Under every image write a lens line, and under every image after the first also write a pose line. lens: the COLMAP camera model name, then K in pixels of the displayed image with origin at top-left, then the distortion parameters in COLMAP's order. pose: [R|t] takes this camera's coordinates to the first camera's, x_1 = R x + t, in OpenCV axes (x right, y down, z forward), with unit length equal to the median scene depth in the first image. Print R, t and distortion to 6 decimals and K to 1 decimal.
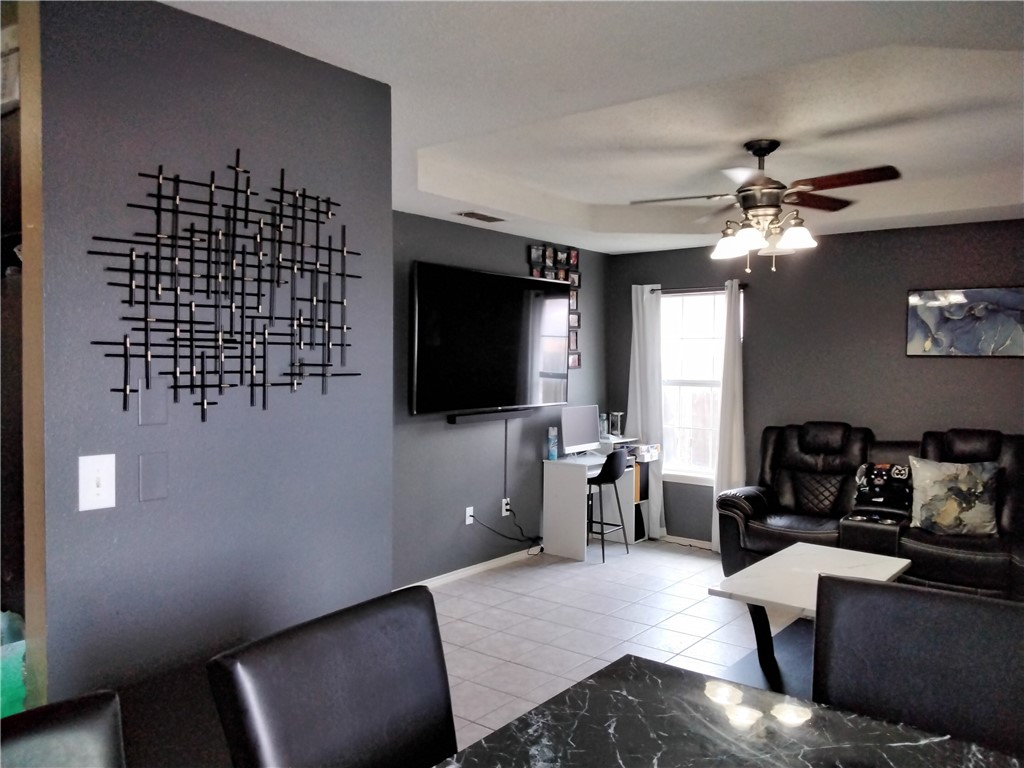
lens RADIAL K [[796.5, 0, 501.7], [0, 796.5, 374.3], [0, 0, 1]] dist [0.056487, -0.134203]
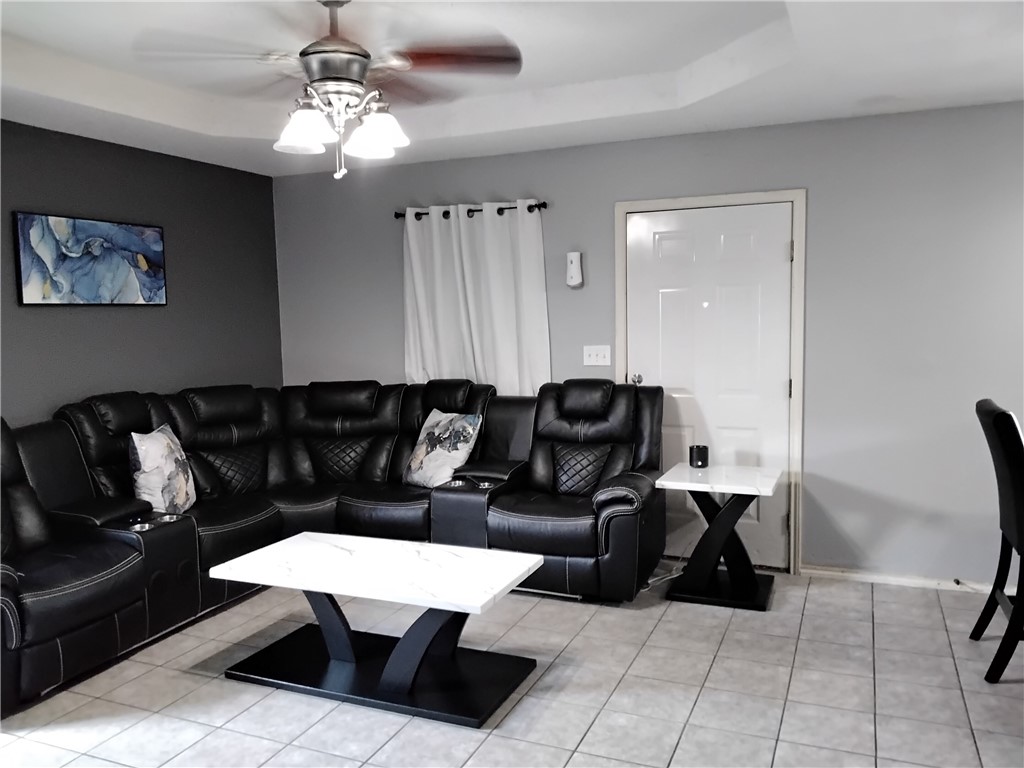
lens RADIAL K [[796.5, 0, 525.3], [0, 796.5, 381.3], [0, 0, 1]] dist [0.056487, -0.134203]
pose [[-0.284189, -0.084263, 0.955058, -0.298339], [0.034573, 0.994582, 0.098038, -0.009024], [-0.958145, 0.060881, -0.279736, 0.767894]]
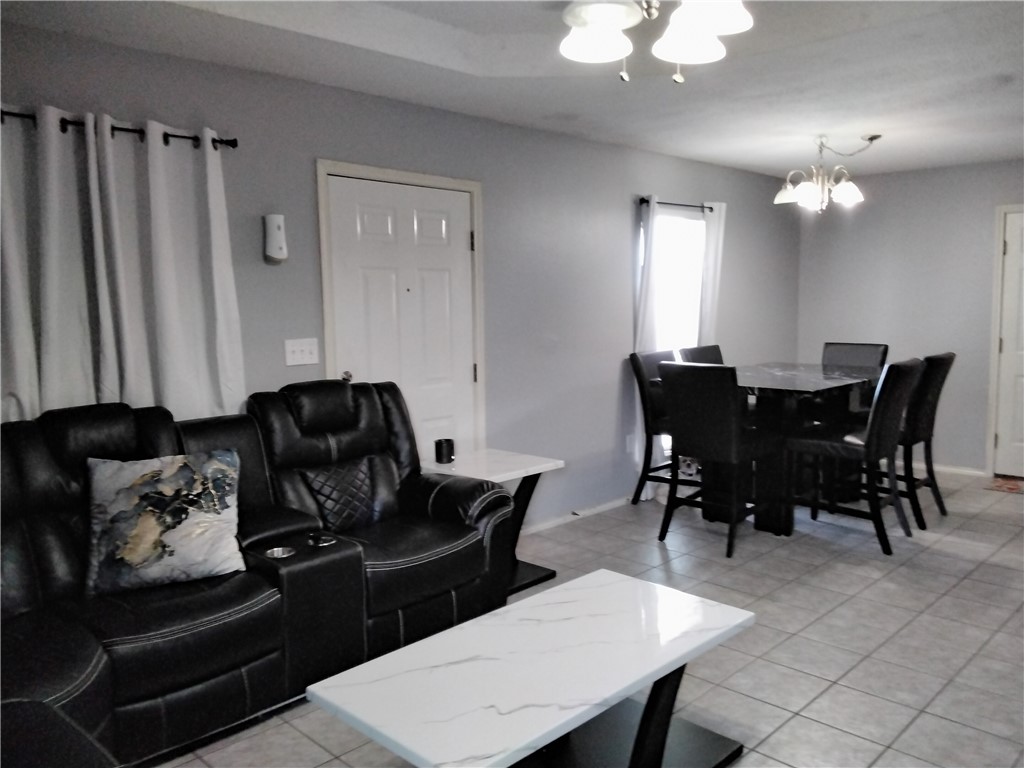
lens RADIAL K [[796.5, 0, 513.3], [0, 796.5, 383.6], [0, 0, 1]] dist [0.056487, -0.134203]
pose [[-0.994732, -0.010186, 0.102004, 0.262499], [0.002928, 0.991822, 0.127595, -0.008320], [-0.102469, 0.127222, -0.986567, 1.103497]]
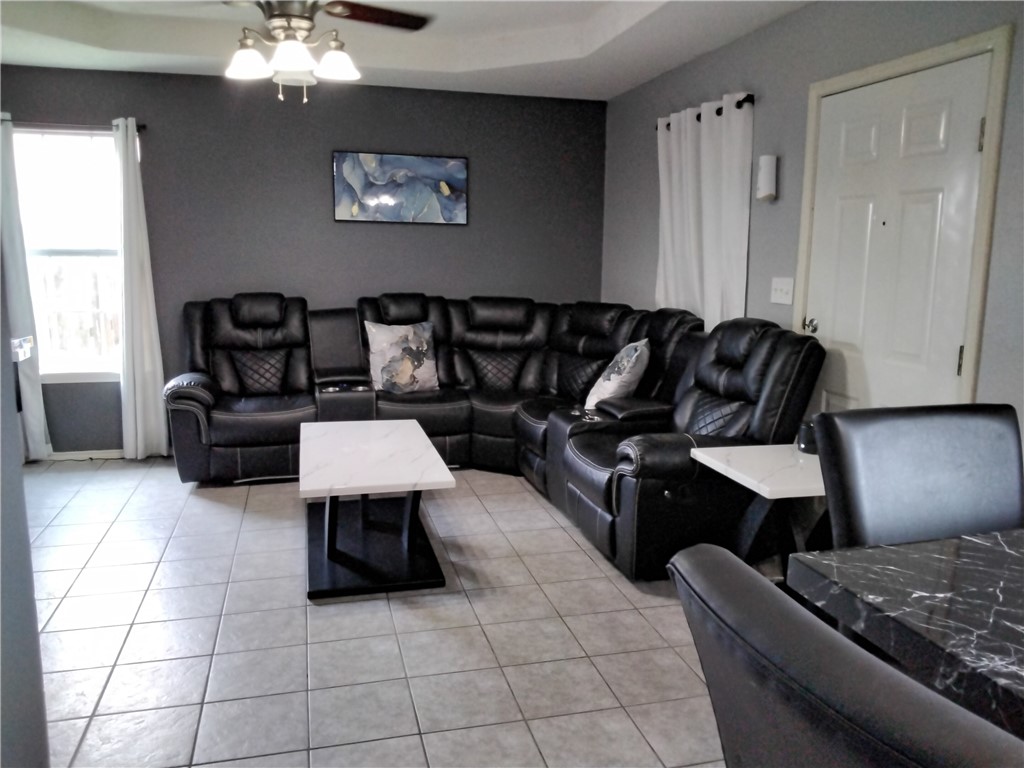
lens RADIAL K [[796.5, 0, 532.1], [0, 796.5, 389.7], [0, 0, 1]] dist [0.056487, -0.134203]
pose [[0.578104, -0.139314, 0.803983, -0.166572], [0.006523, 0.986074, 0.166177, 0.019458], [-0.815937, -0.090823, 0.570962, 0.226703]]
